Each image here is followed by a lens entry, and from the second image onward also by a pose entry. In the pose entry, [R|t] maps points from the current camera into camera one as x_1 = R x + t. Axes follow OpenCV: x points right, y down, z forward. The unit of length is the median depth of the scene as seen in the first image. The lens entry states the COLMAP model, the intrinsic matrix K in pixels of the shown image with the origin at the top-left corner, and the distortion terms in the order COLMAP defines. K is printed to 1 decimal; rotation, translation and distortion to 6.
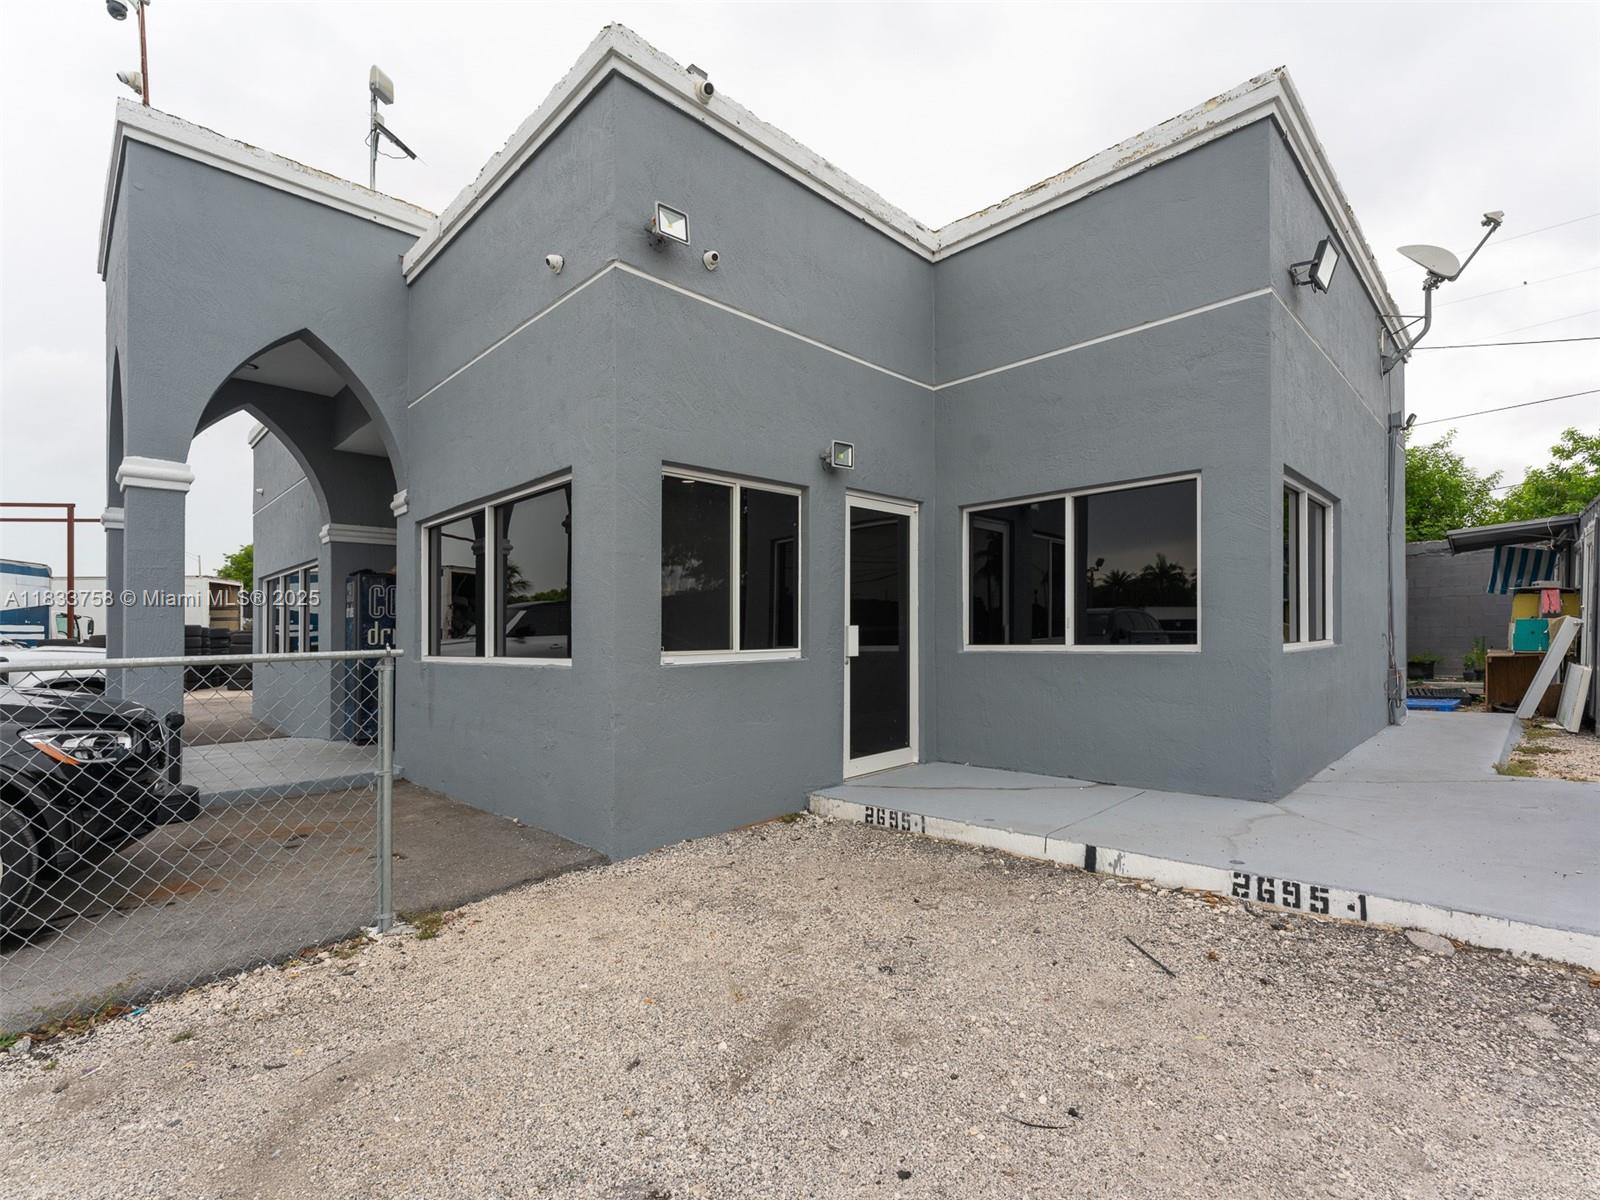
lens RADIAL K [[731.6, 0, 814.1], [0, 731.6, 640.0], [0, 0, 1]] dist [-0.002861, 0.000395]
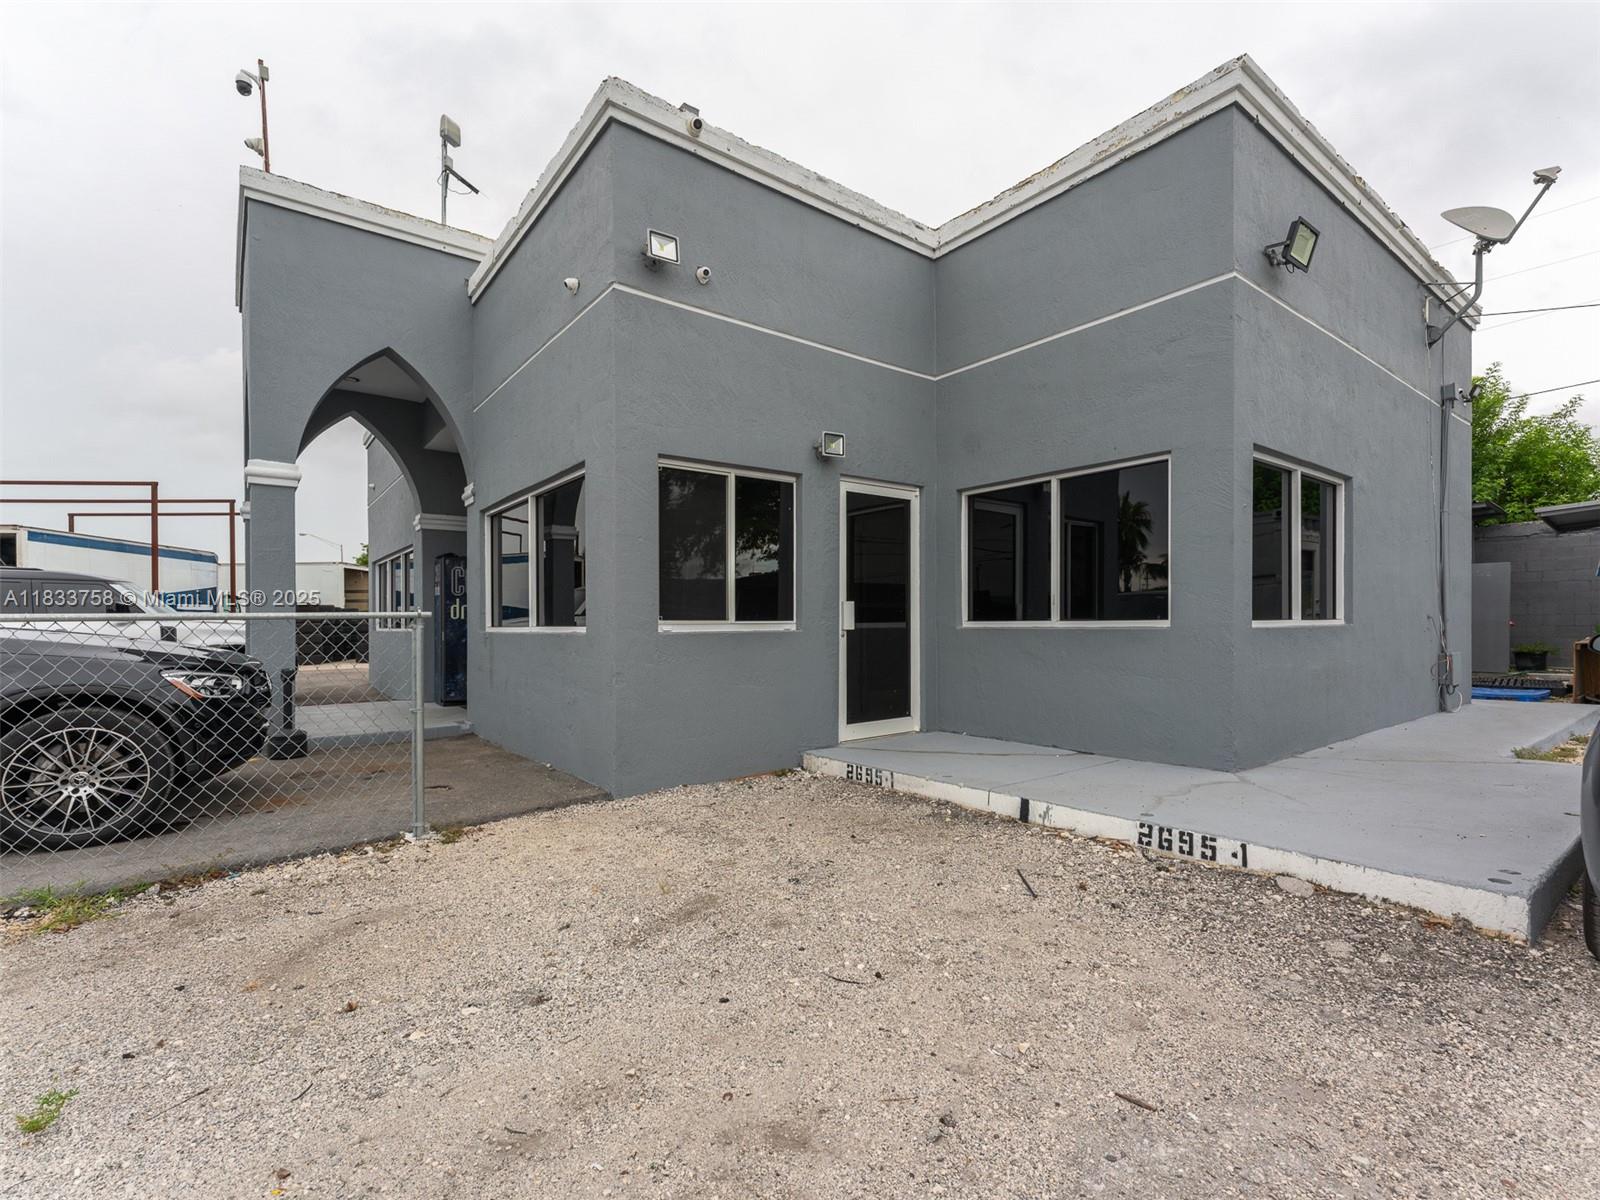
lens RADIAL K [[731.6, 0, 812.9], [0, 731.6, 641.6], [0, 0, 1]] dist [-0.002861, 0.000395]
pose [[0.991207, 0.011913, -0.131780, 0.153875], [-0.009366, 0.999757, 0.019938, 0.020293], [0.131985, -0.018528, 0.991078, -0.093238]]
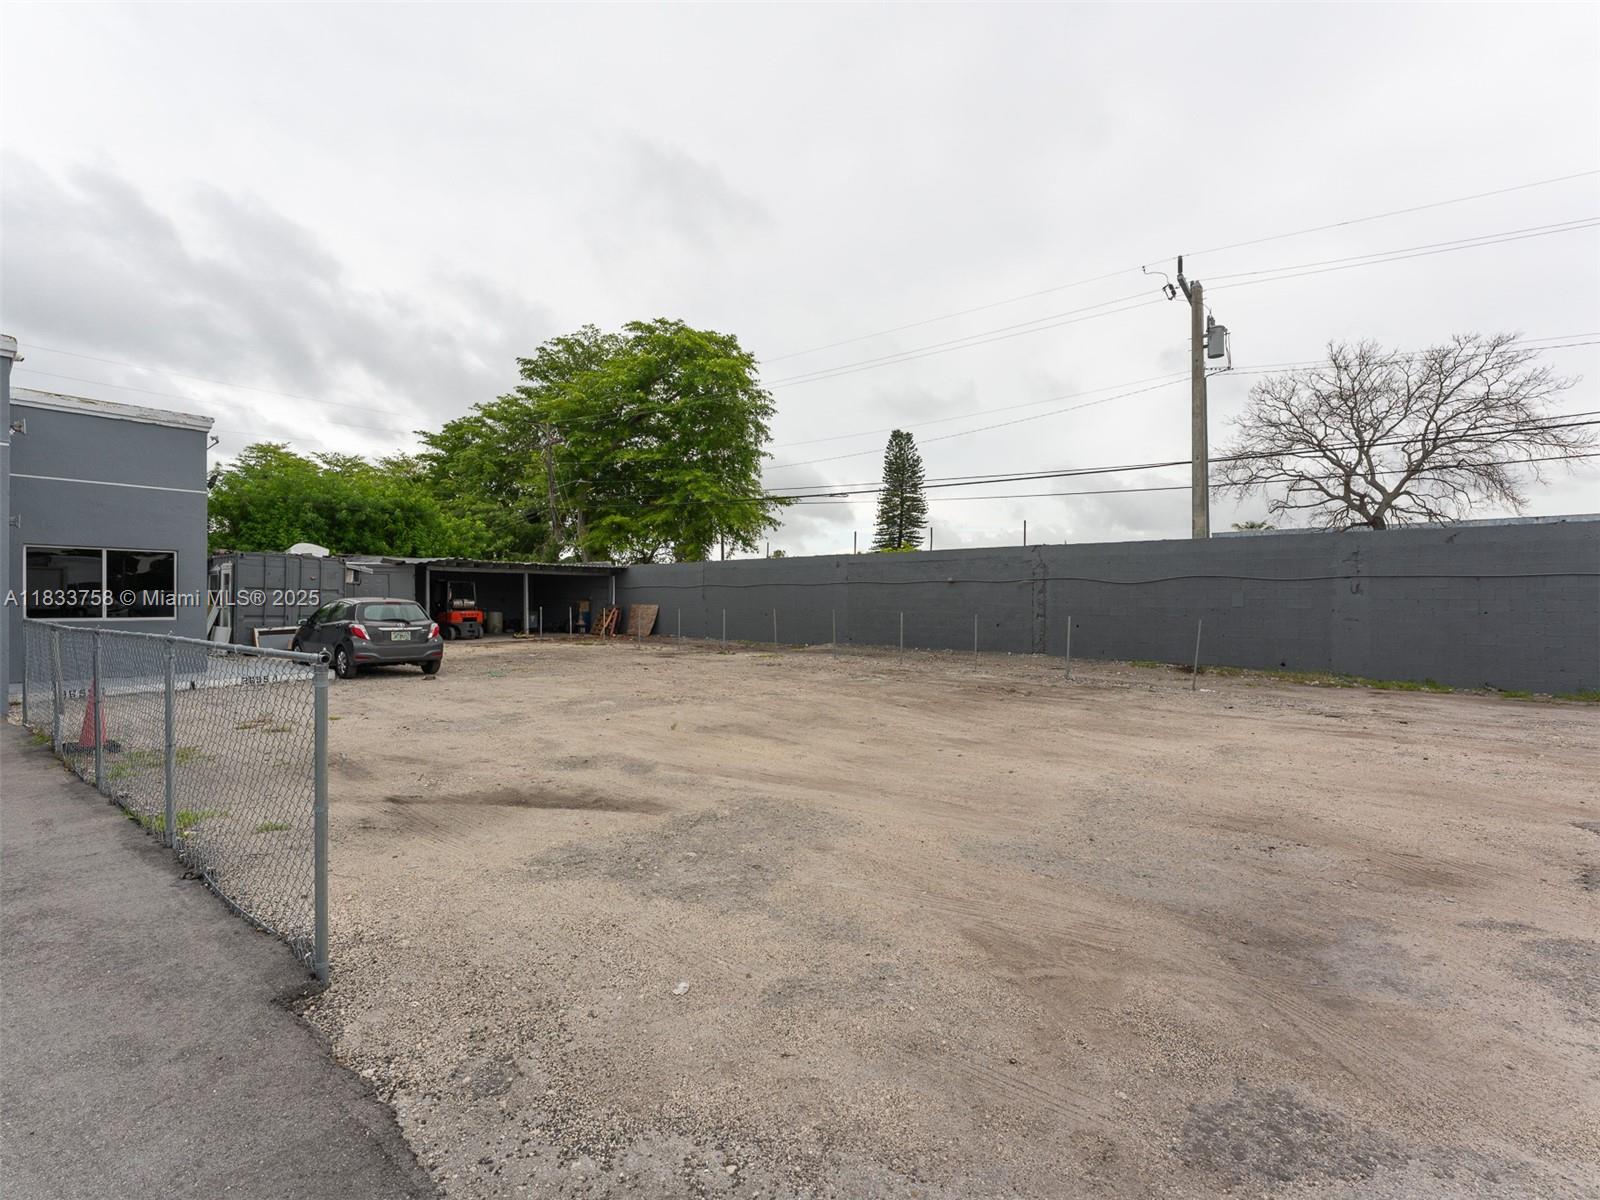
lens RADIAL K [[731.6, 0, 809.3], [0, 731.6, 591.0], [0, 0, 1]] dist [-0.002861, 0.000395]
pose [[-0.085963, 0.031724, 0.995793, -2.140157], [0.008108, 0.999482, -0.031142, 0.011896], [-0.996265, 0.005397, -0.086175, -0.967478]]
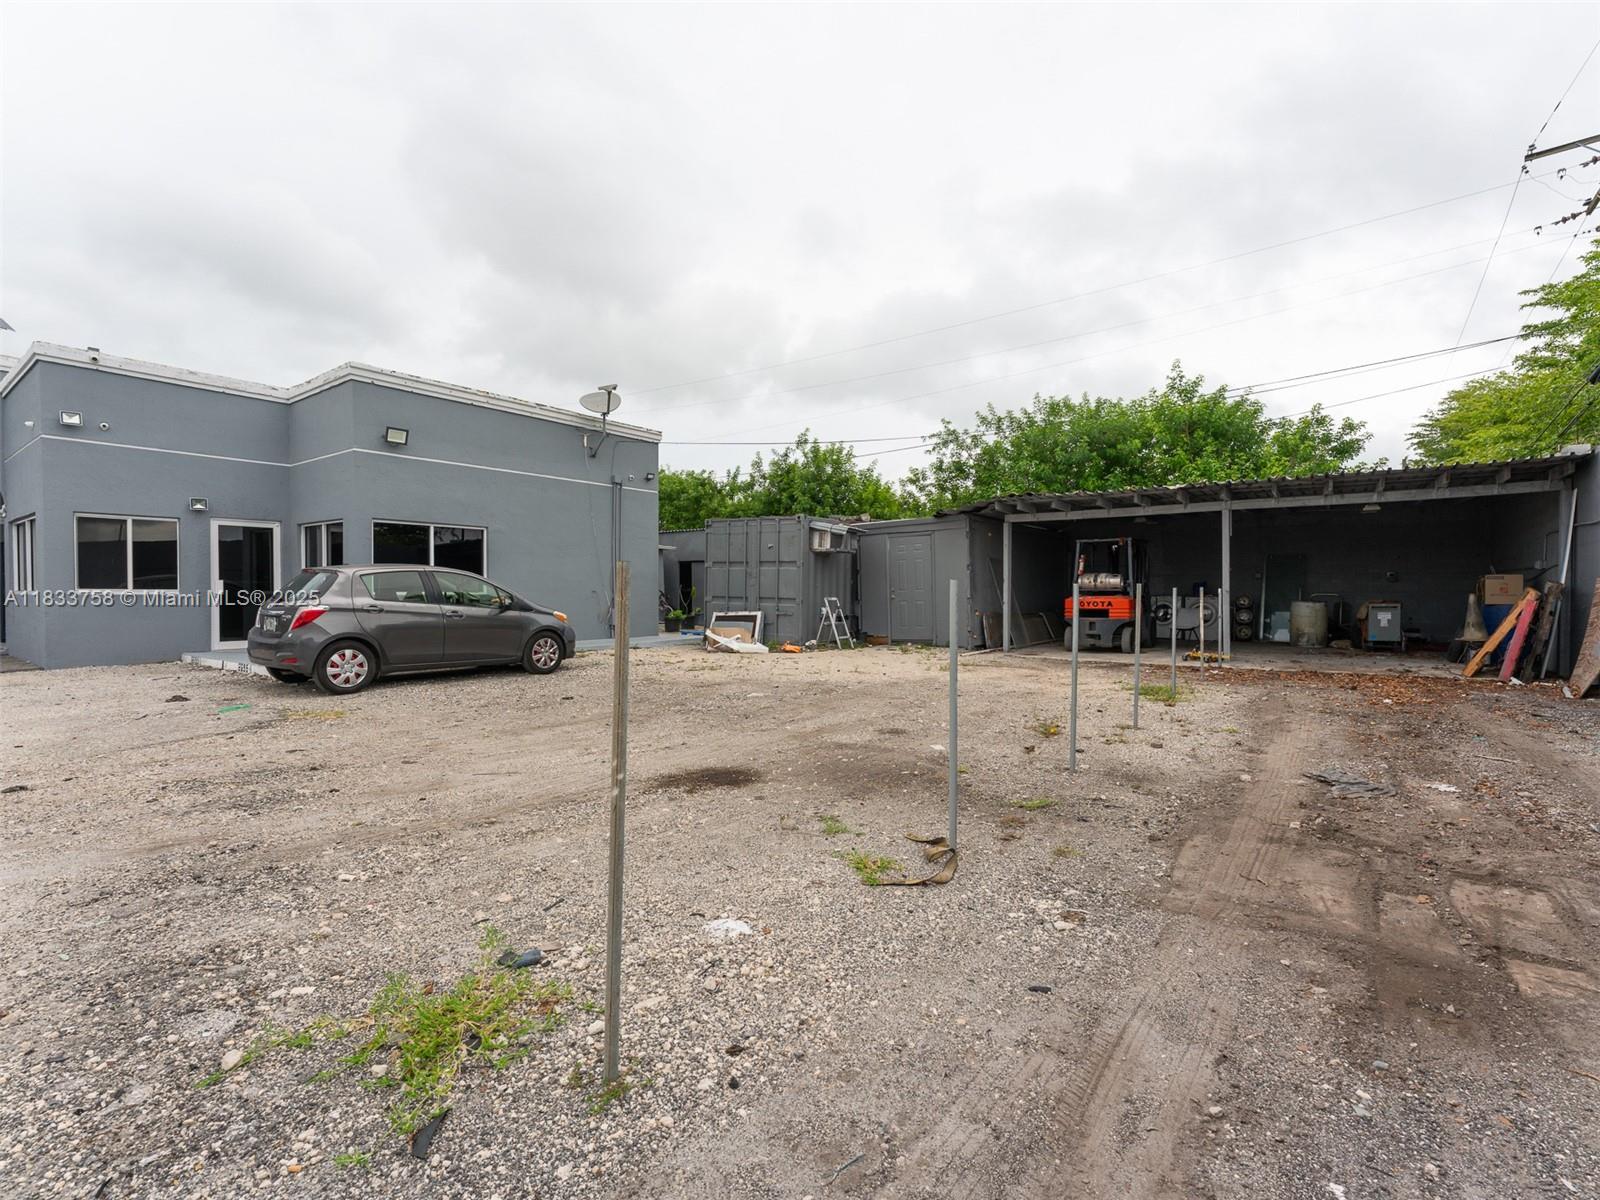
lens RADIAL K [[731.6, 0, 806.0], [0, 731.6, 625.0], [0, 0, 1]] dist [-0.002861, 0.000395]
pose [[0.992432, 0.015207, 0.121852, 1.608108], [-0.019705, 0.999165, 0.035792, 0.002439], [-0.121206, -0.037922, 0.991903, -1.453362]]
